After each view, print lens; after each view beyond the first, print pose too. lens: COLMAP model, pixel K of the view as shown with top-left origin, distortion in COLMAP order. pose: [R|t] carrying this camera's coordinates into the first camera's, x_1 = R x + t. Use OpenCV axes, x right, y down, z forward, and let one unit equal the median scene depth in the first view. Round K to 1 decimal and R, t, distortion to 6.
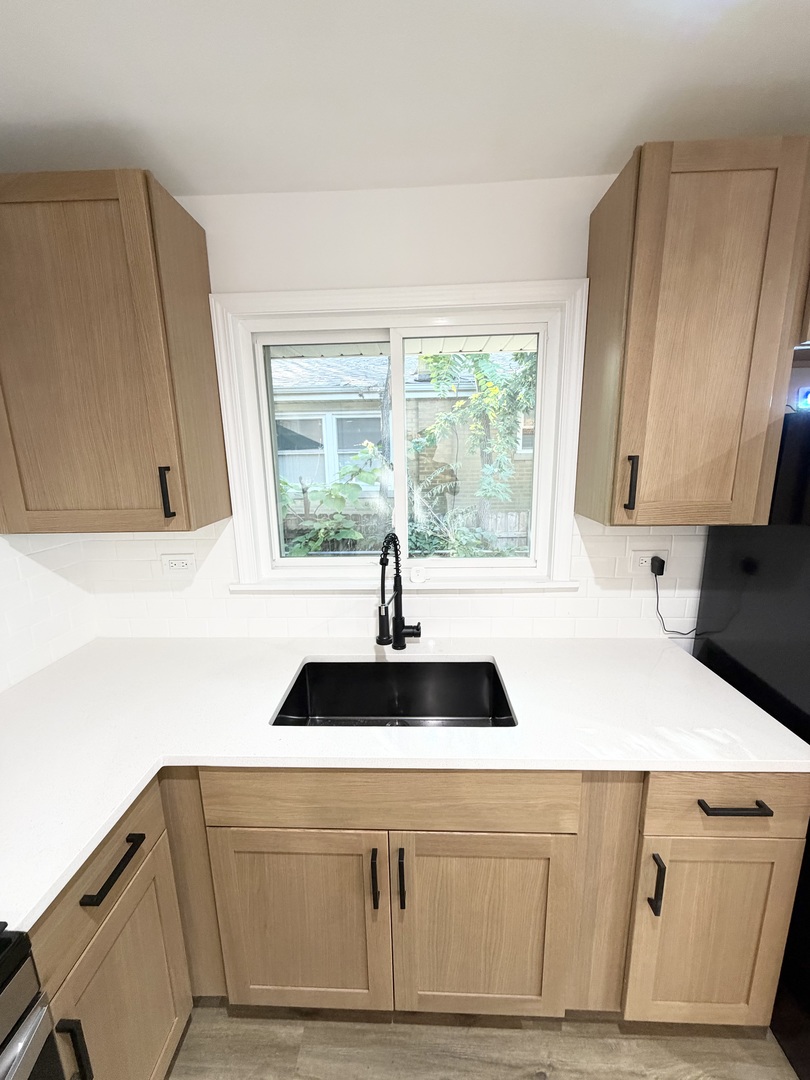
lens RADIAL K [[428.4, 0, 403.1], [0, 428.4, 536.6], [0, 0, 1]] dist [-0.001574, 0.000323]
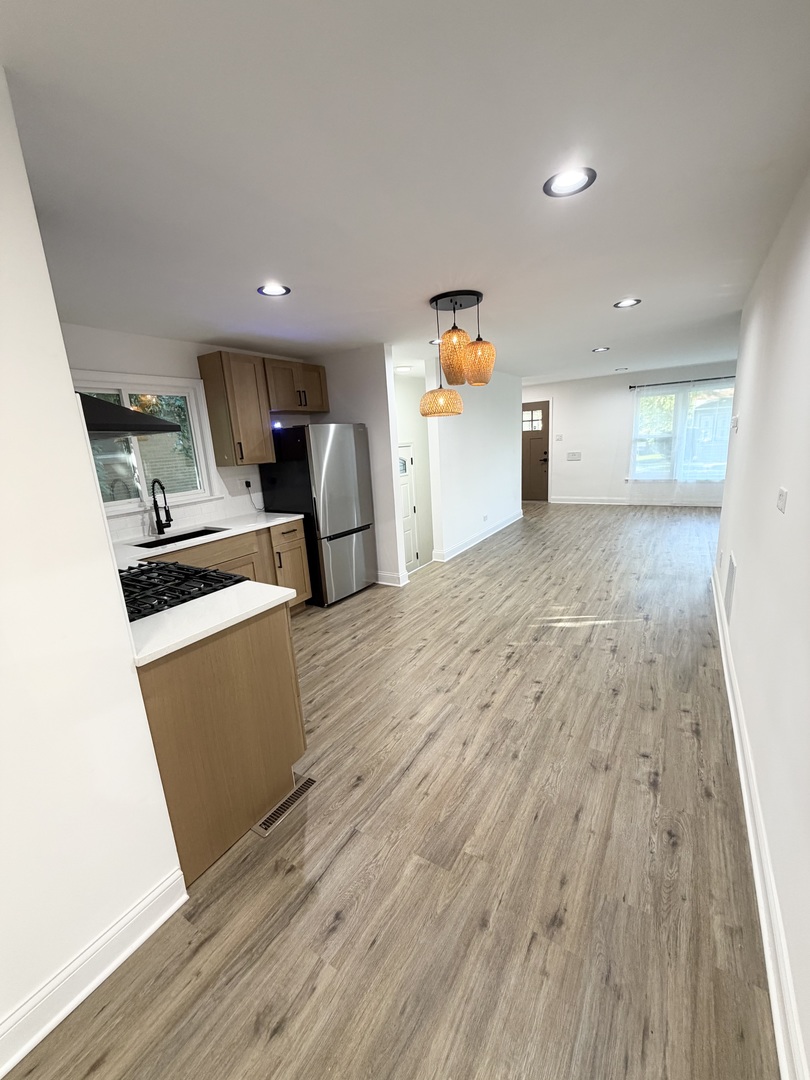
lens RADIAL K [[428.4, 0, 403.5], [0, 428.4, 541.2], [0, 0, 1]] dist [-0.001574, 0.000323]
pose [[0.499621, -0.212222, 0.839846, -1.587587], [0.224186, 0.968172, 0.111281, 0.419159], [-0.836731, 0.132683, 0.531296, -1.531354]]
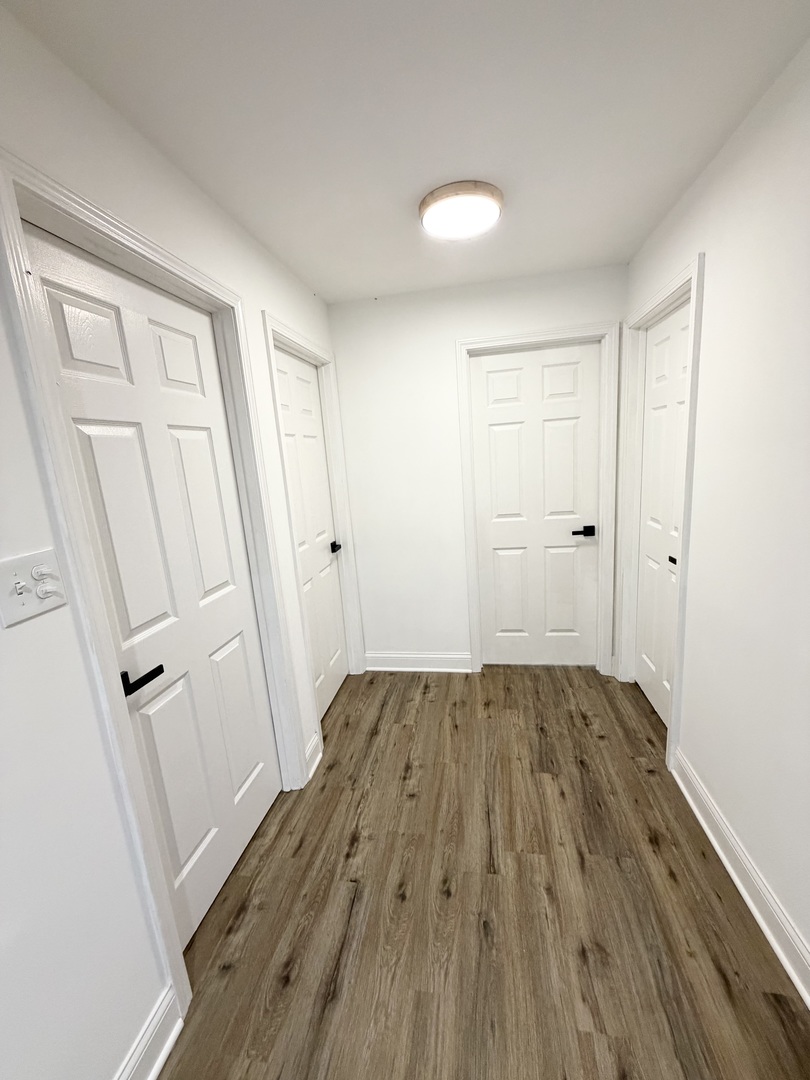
lens RADIAL K [[428.4, 0, 405.0], [0, 428.4, 540.0], [0, 0, 1]] dist [-0.001574, 0.000323]
pose [[-0.124403, 0.221894, -0.967102, -0.297288], [-0.123877, 0.963575, 0.237019, 0.328389], [0.984469, 0.149288, -0.092384, -1.135122]]
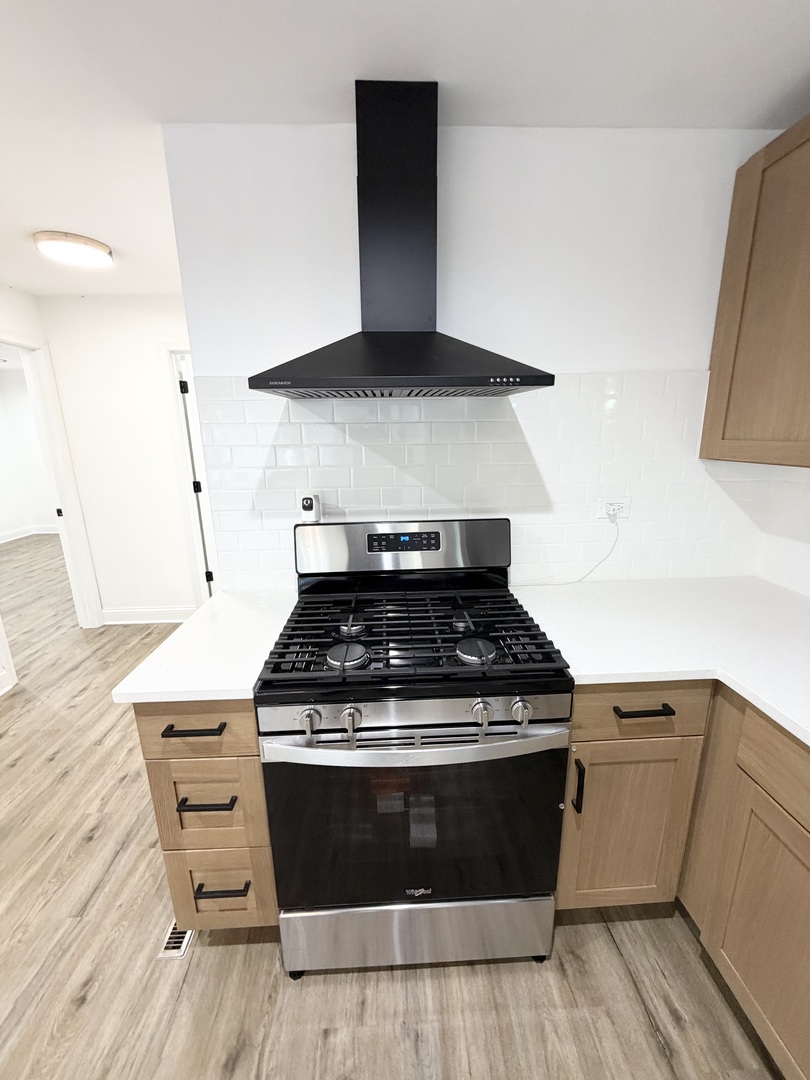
lens RADIAL K [[428.4, 0, 406.9], [0, 428.4, 537.7], [0, 0, 1]] dist [-0.001574, 0.000323]
pose [[0.088318, 0.259173, -0.961785, 0.251407], [-0.184094, 0.953171, 0.239947, 0.077559], [0.978933, 0.155867, 0.131894, 0.046554]]
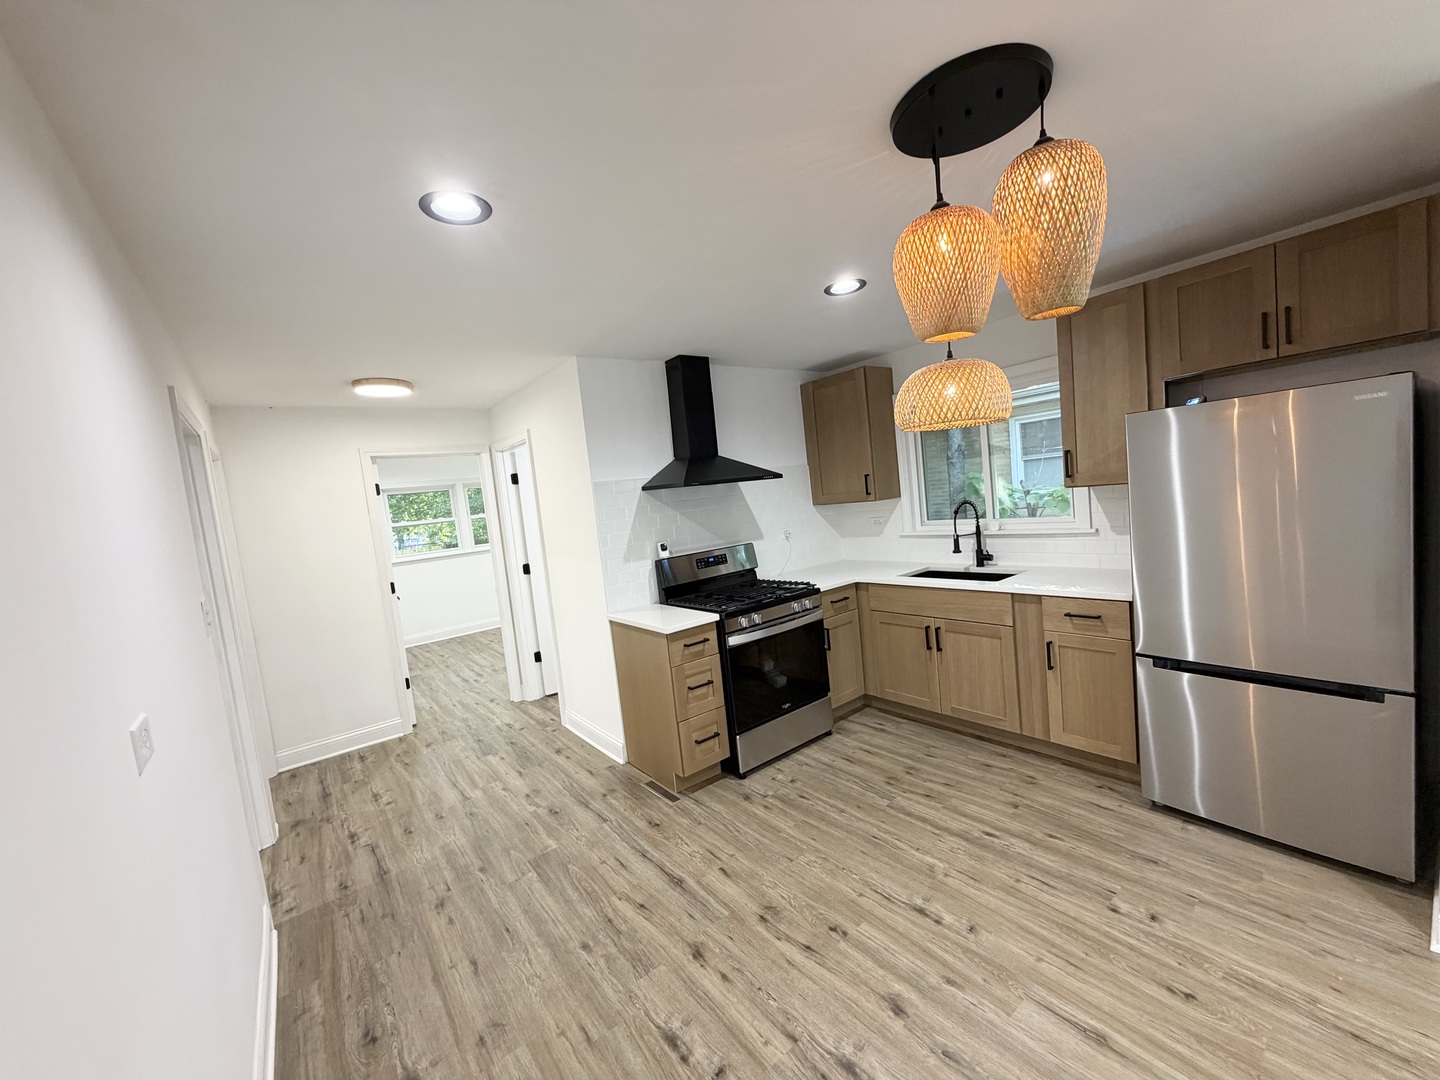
lens RADIAL K [[571.1, 0, 718.9], [0, 571.1, 541.7], [0, 0, 1]] dist [-0.001574, 0.000323]
pose [[0.644329, 0.015622, -0.764589, 1.413951], [-0.060831, 0.997670, -0.030878, 0.377477], [0.762325, 0.066406, 0.643778, -1.743734]]
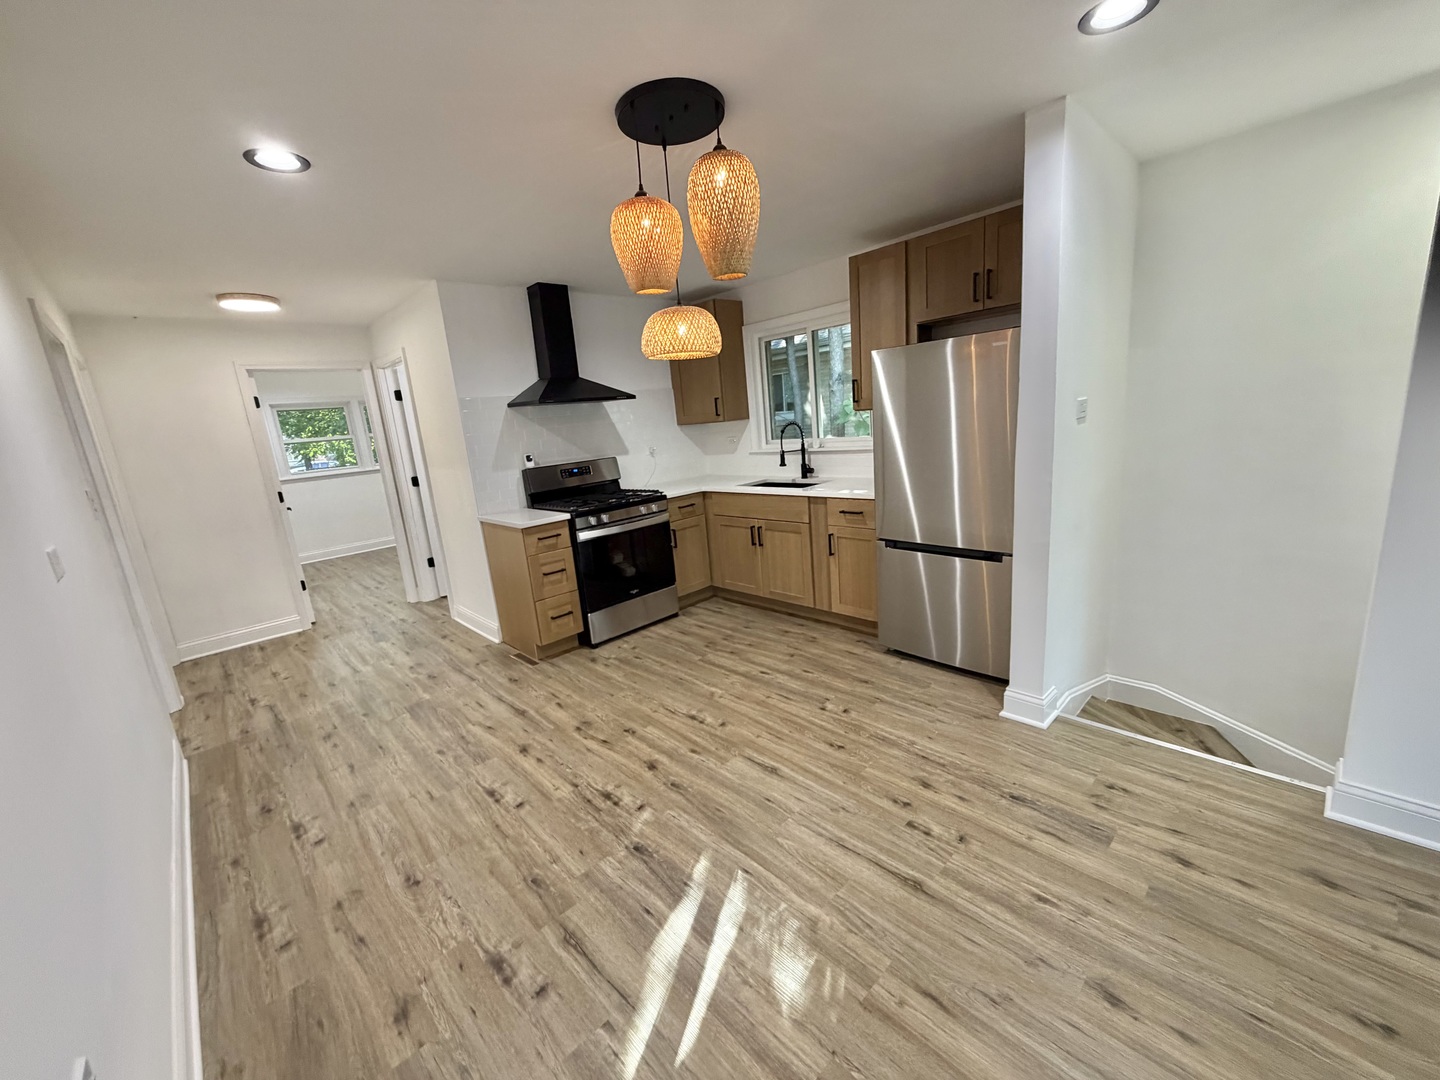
lens RADIAL K [[571.1, 0, 719.4], [0, 571.1, 541.6], [0, 0, 1]] dist [-0.001574, 0.000323]
pose [[0.723401, 0.107255, -0.682046, 2.123784], [-0.066309, 0.994087, 0.085995, 0.454698], [0.687236, -0.016983, 0.726235, -1.741147]]
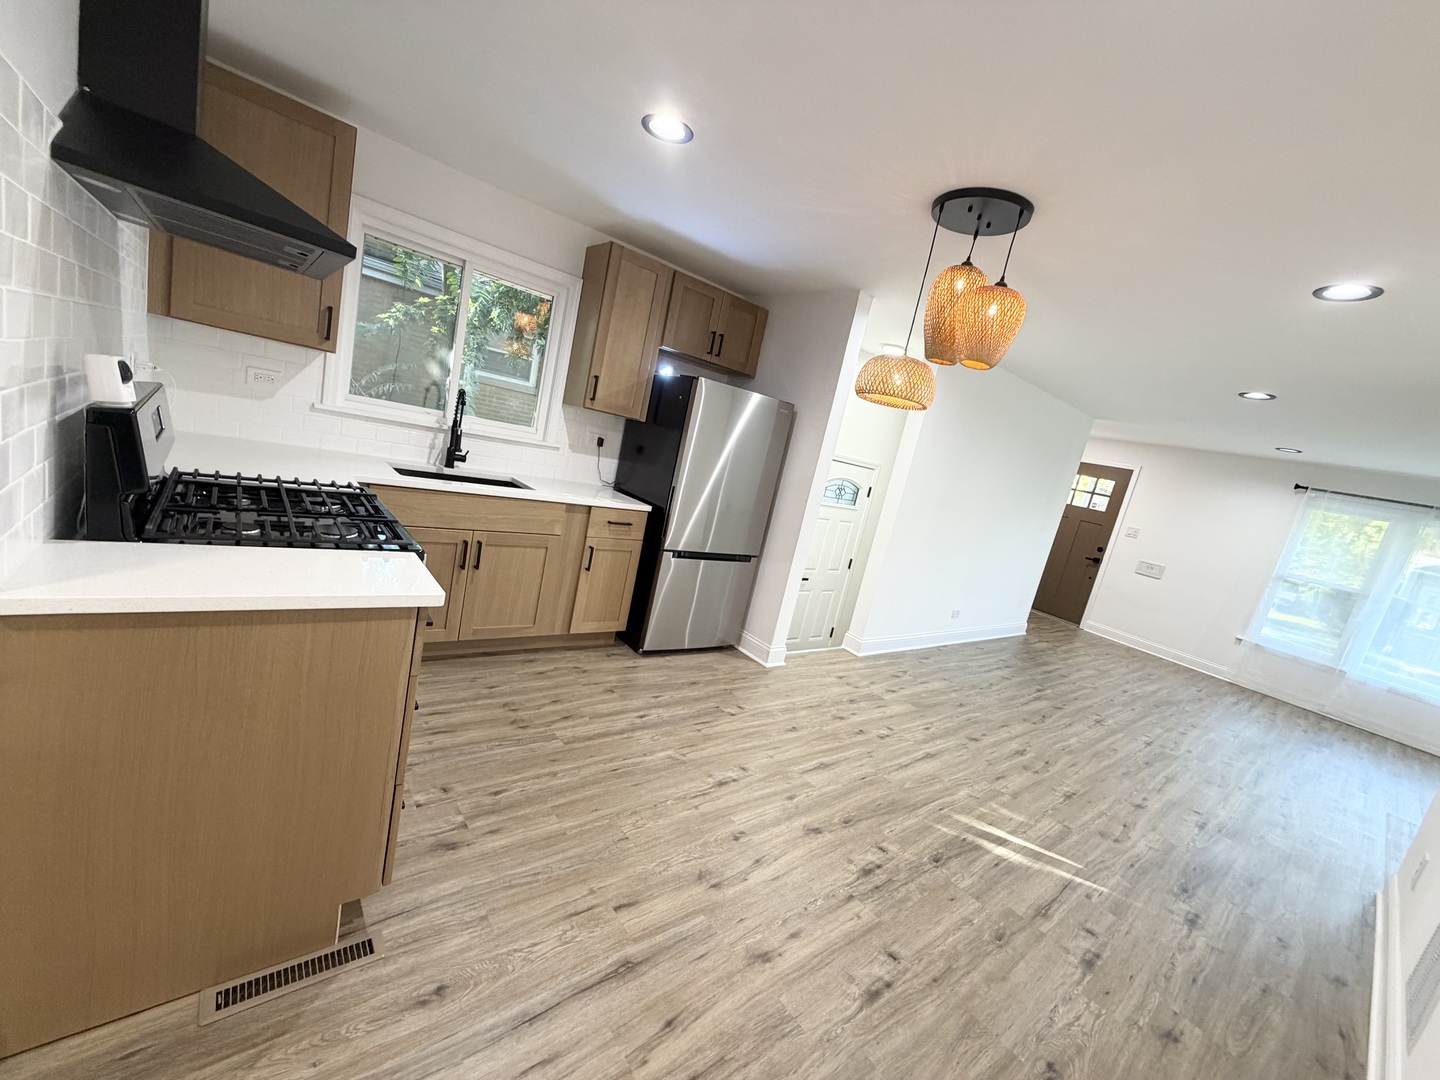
lens RADIAL K [[571.1, 0, 717.1], [0, 571.1, 544.6], [0, 0, 1]] dist [-0.001574, 0.000323]
pose [[0.727875, 0.053199, 0.683643, -0.893923], [-0.094813, 0.995218, 0.023502, 0.505247], [-0.679123, -0.081924, 0.729438, -1.500603]]
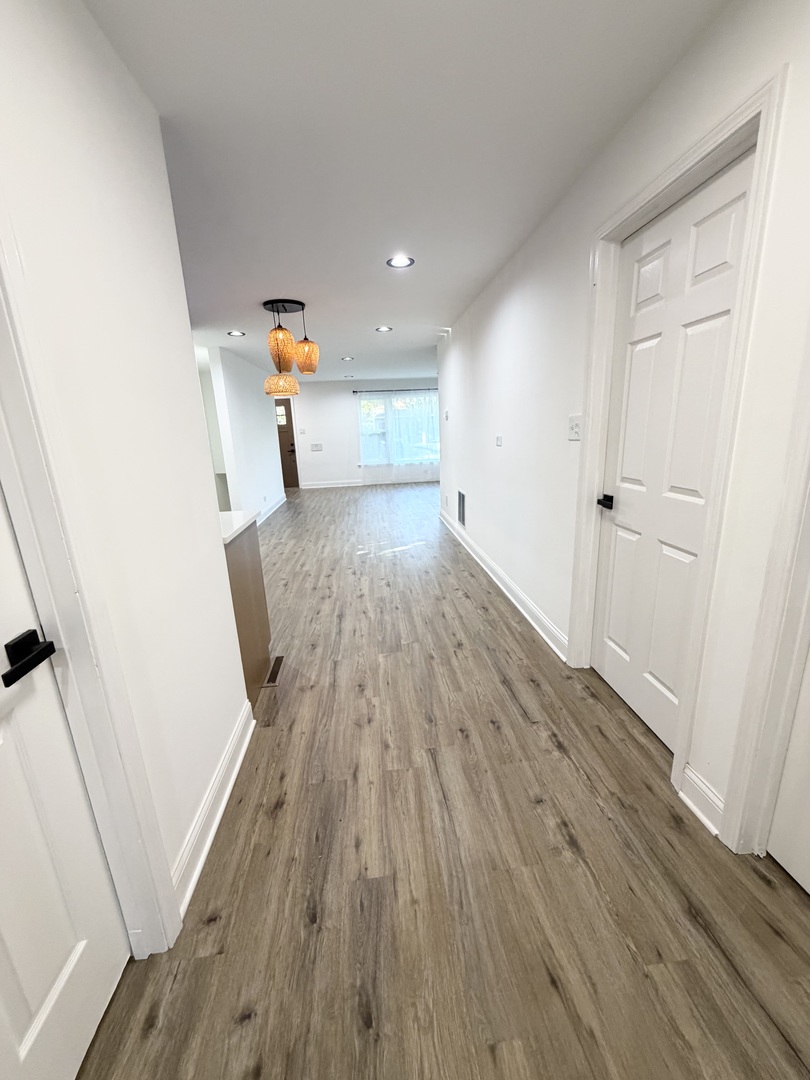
lens RADIAL K [[428.4, 0, 402.9], [0, 428.4, 541.5], [0, 0, 1]] dist [-0.001574, 0.000323]
pose [[-0.134925, -0.230938, 0.963568, -2.640875], [0.242829, 0.935099, 0.258117, 0.451855], [-0.960640, 0.268809, -0.070089, -0.840263]]
